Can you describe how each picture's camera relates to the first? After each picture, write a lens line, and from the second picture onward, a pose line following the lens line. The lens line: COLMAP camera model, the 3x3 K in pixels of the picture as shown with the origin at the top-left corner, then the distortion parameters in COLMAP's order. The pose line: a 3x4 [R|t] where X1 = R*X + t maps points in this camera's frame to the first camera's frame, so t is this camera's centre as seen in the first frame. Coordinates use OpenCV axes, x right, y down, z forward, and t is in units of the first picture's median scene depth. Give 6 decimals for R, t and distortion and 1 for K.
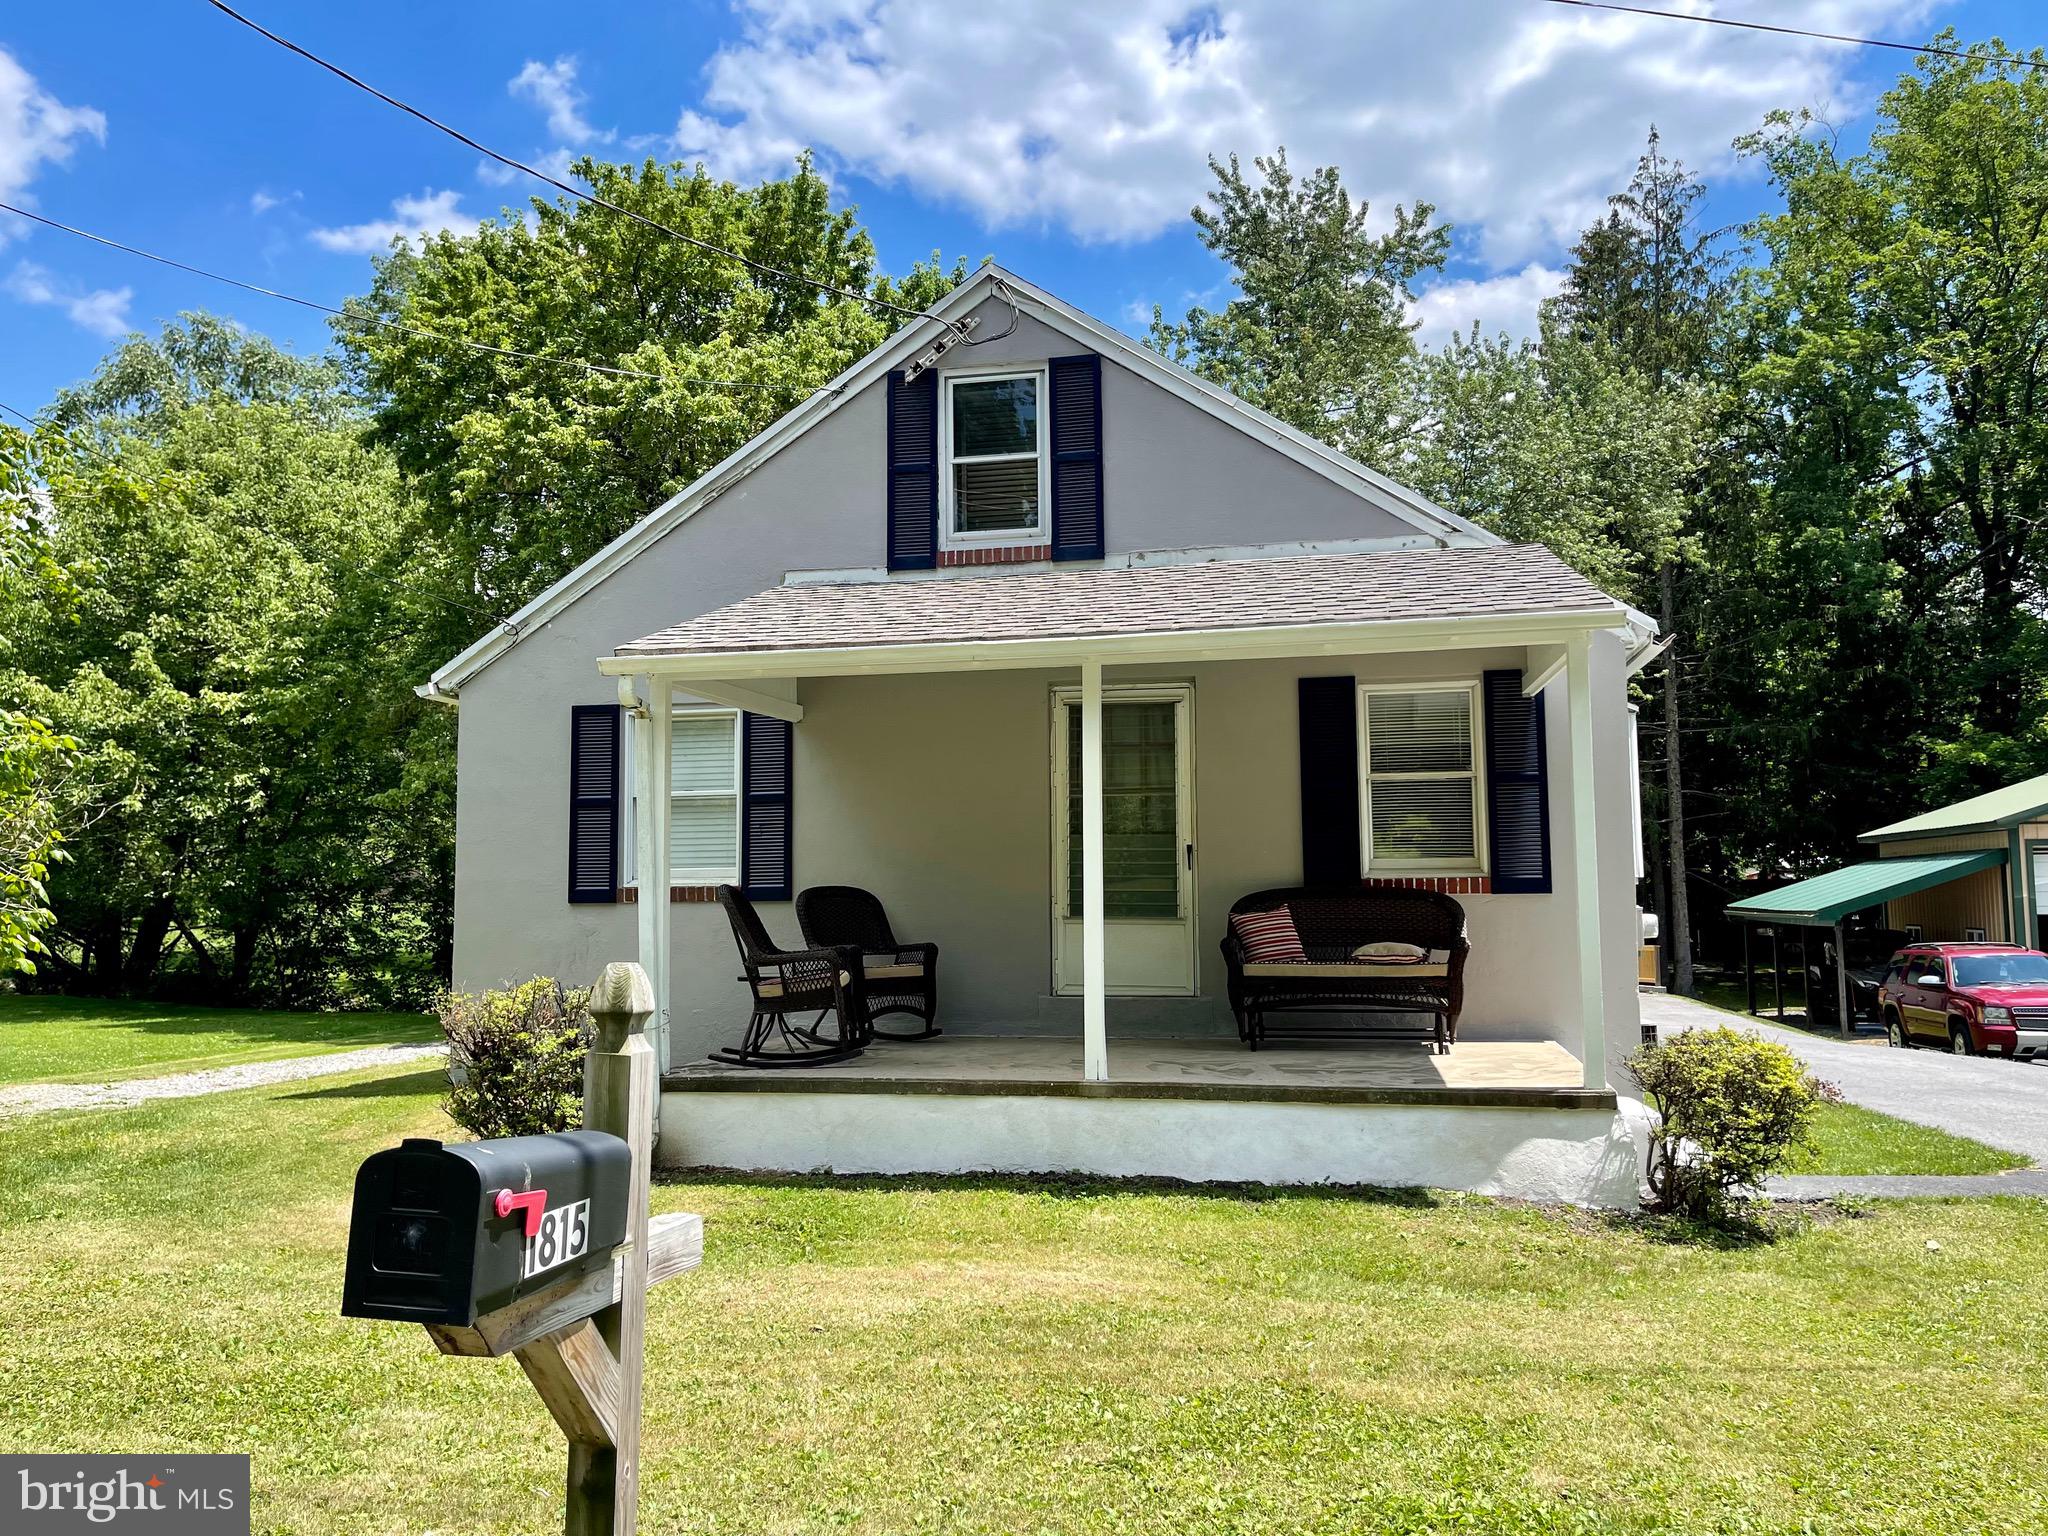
lens RADIAL K [[1528.4, 0, 1033.1], [0, 1528.4, 765.3], [0, 0, 1]] dist [0.084082, -0.065701]
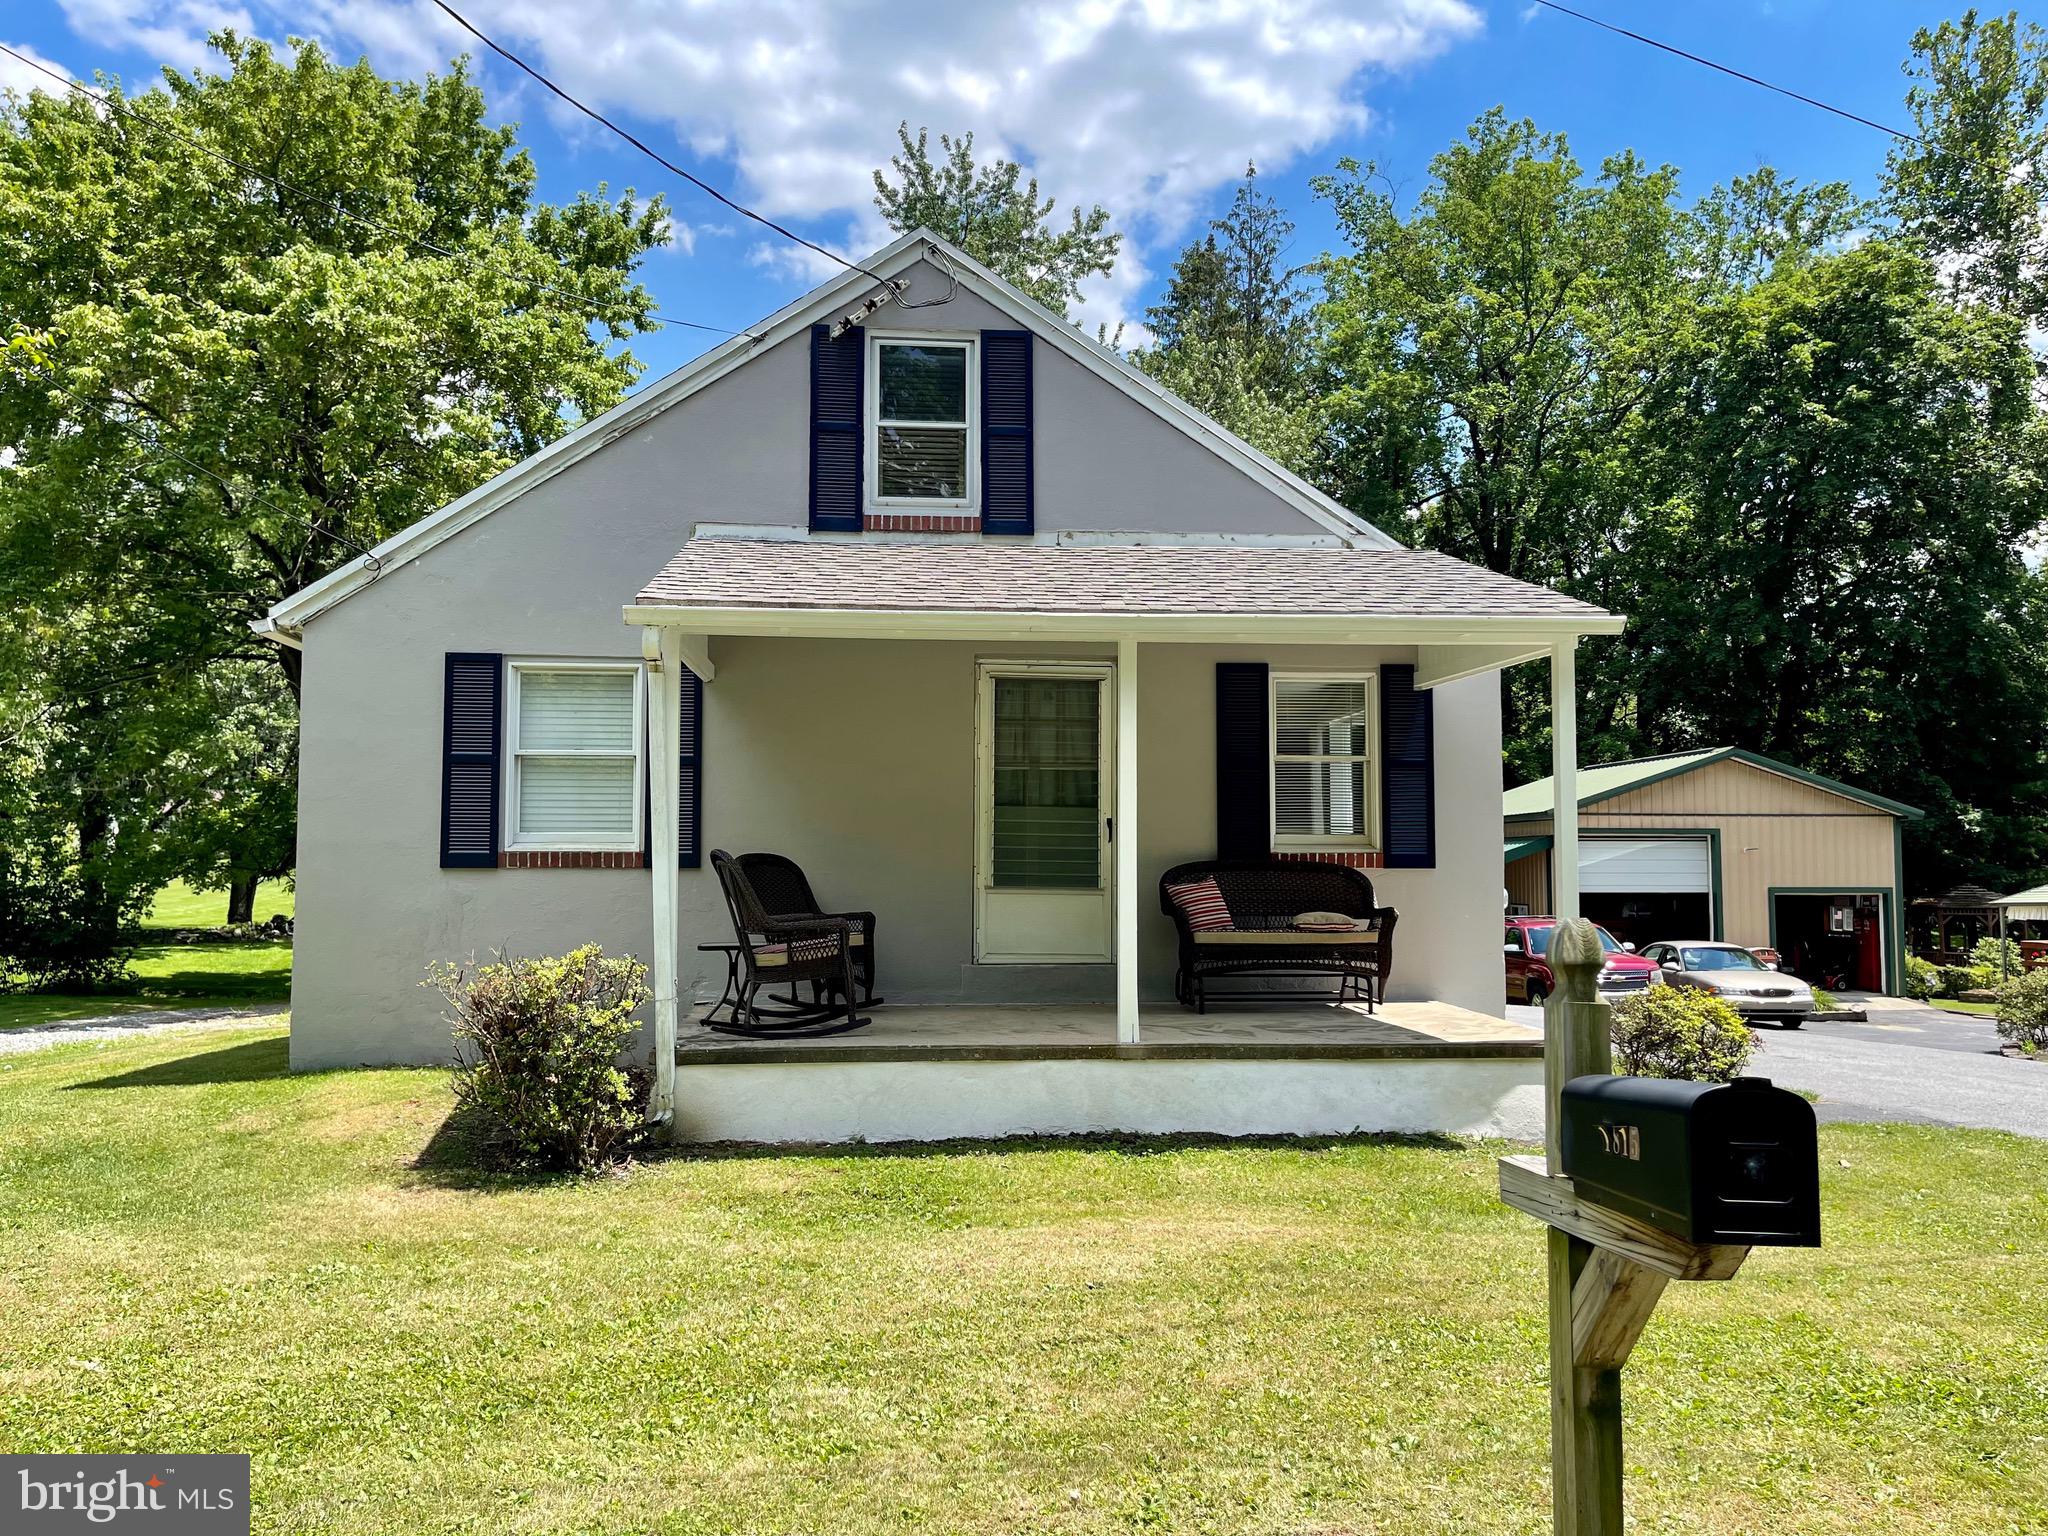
lens RADIAL K [[1526.4, 0, 1016.7], [0, 1526.4, 775.7], [0, 0, 1]] dist [0.084754, -0.093977]
pose [[0.958388, 0.028306, 0.284061, -0.242403], [-0.034832, 0.999232, 0.017948, 0.006638], [-0.283335, -0.027095, 0.958638, 0.026252]]
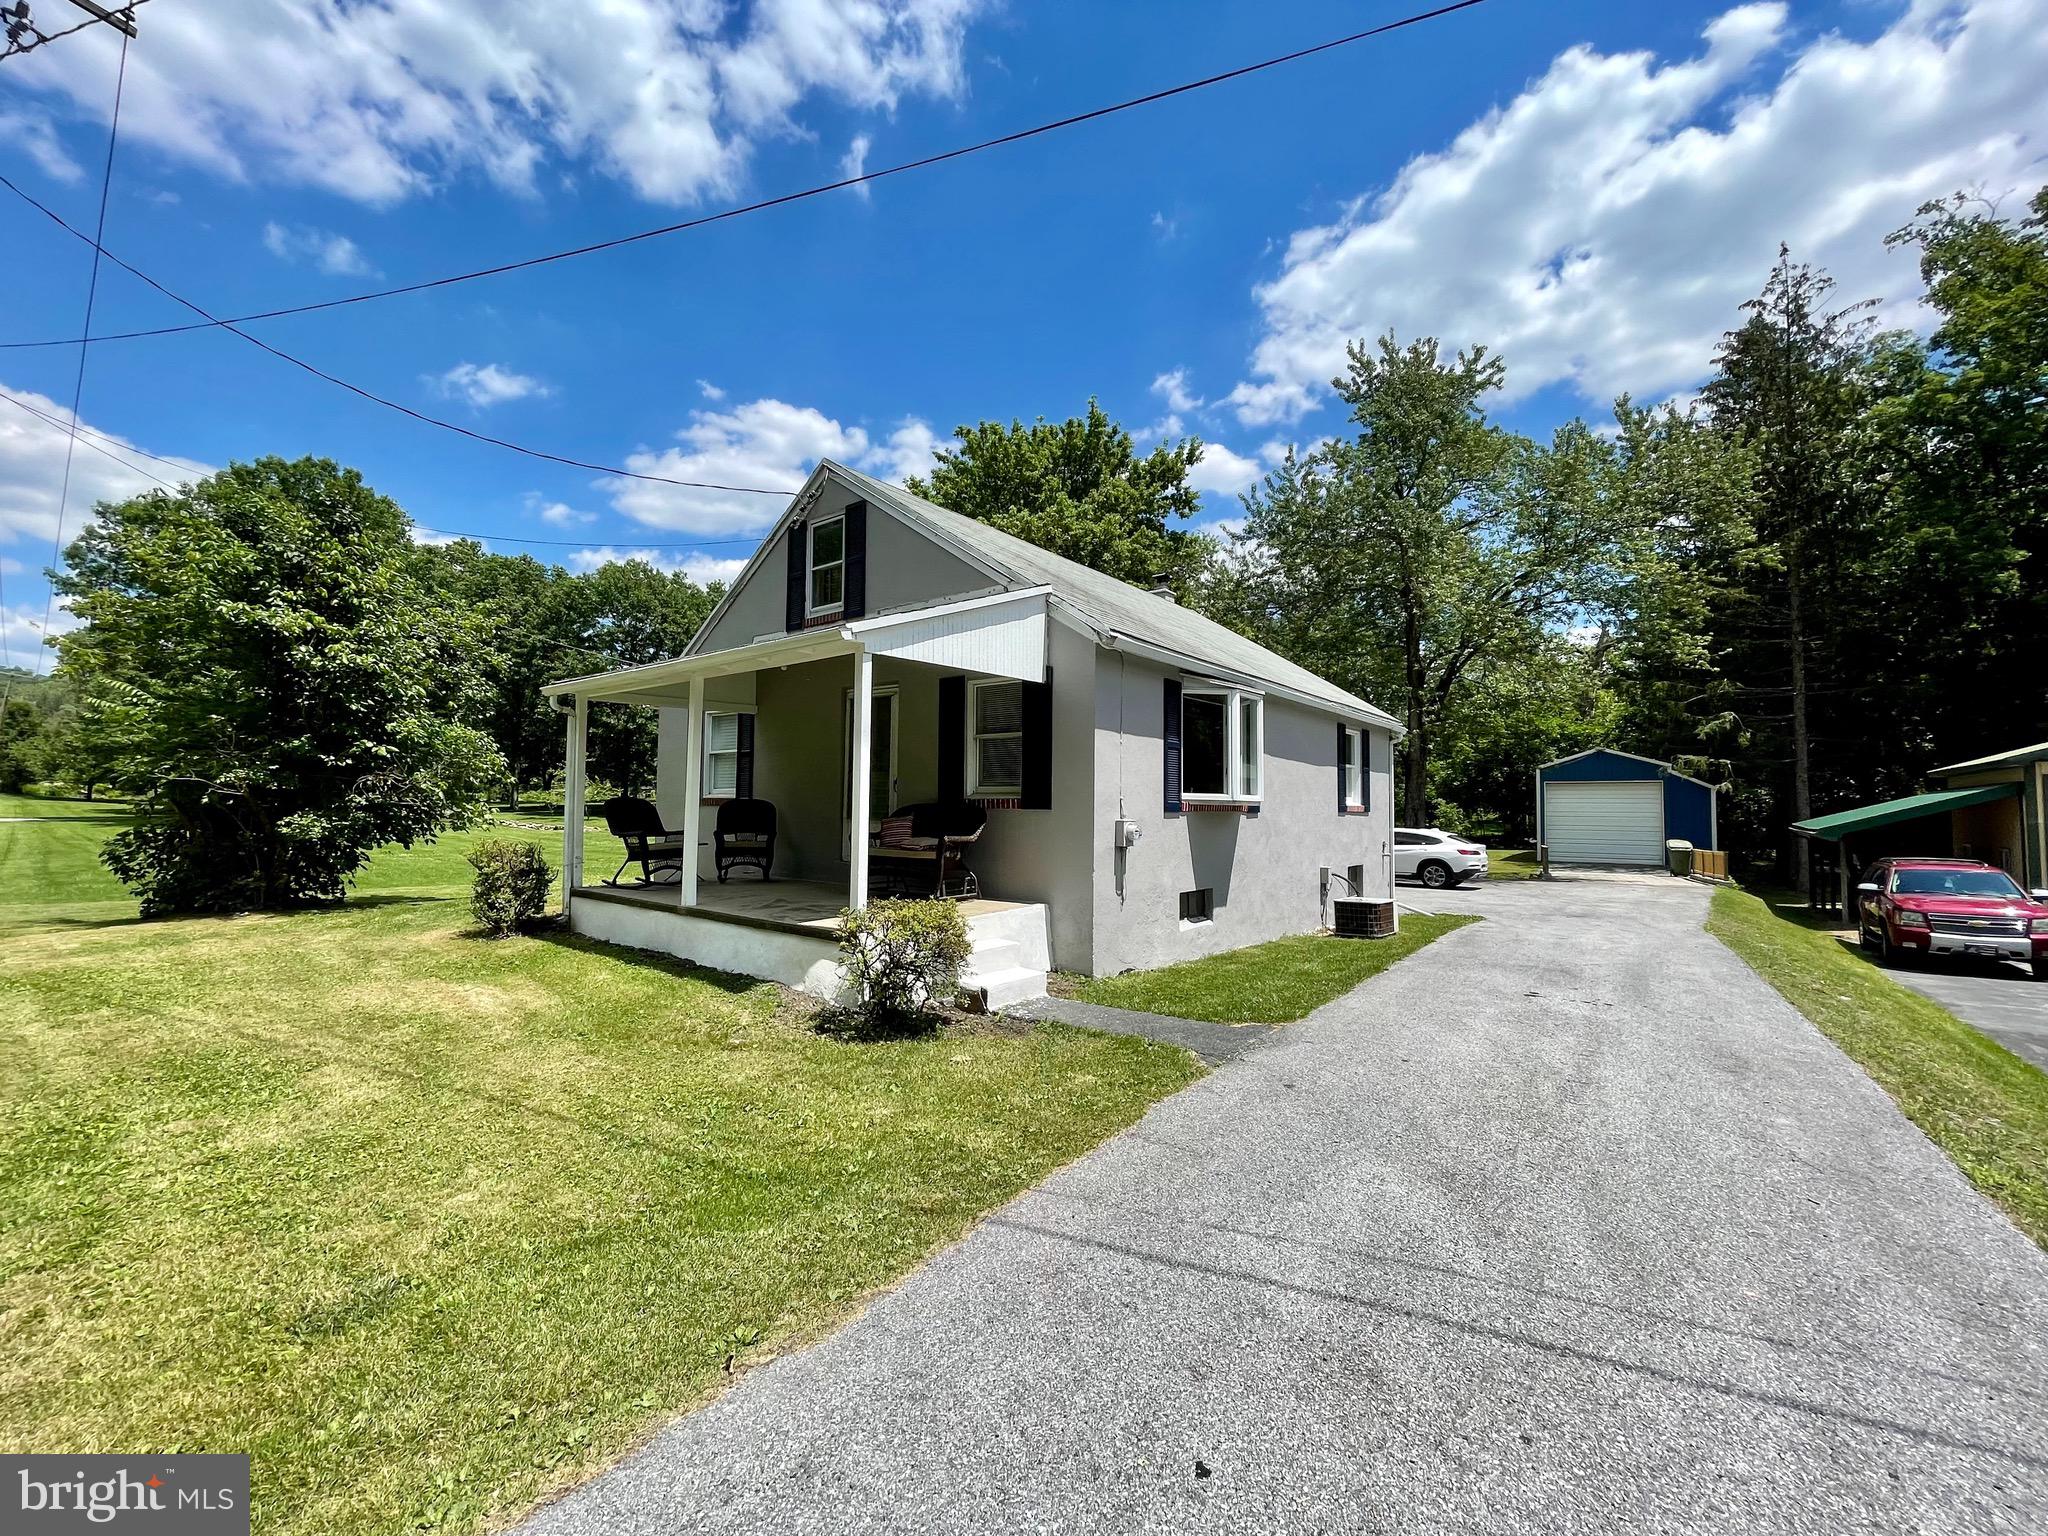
lens RADIAL K [[828.4, 0, 1009.1], [0, 828.4, 761.1], [0, 0, 1]] dist [-0.000784, -0.000367]
pose [[0.886376, -0.010800, -0.462839, 0.615853], [0.023925, 0.999461, 0.022497, 0.013894], [0.462347, -0.031014, 0.886157, 0.227604]]
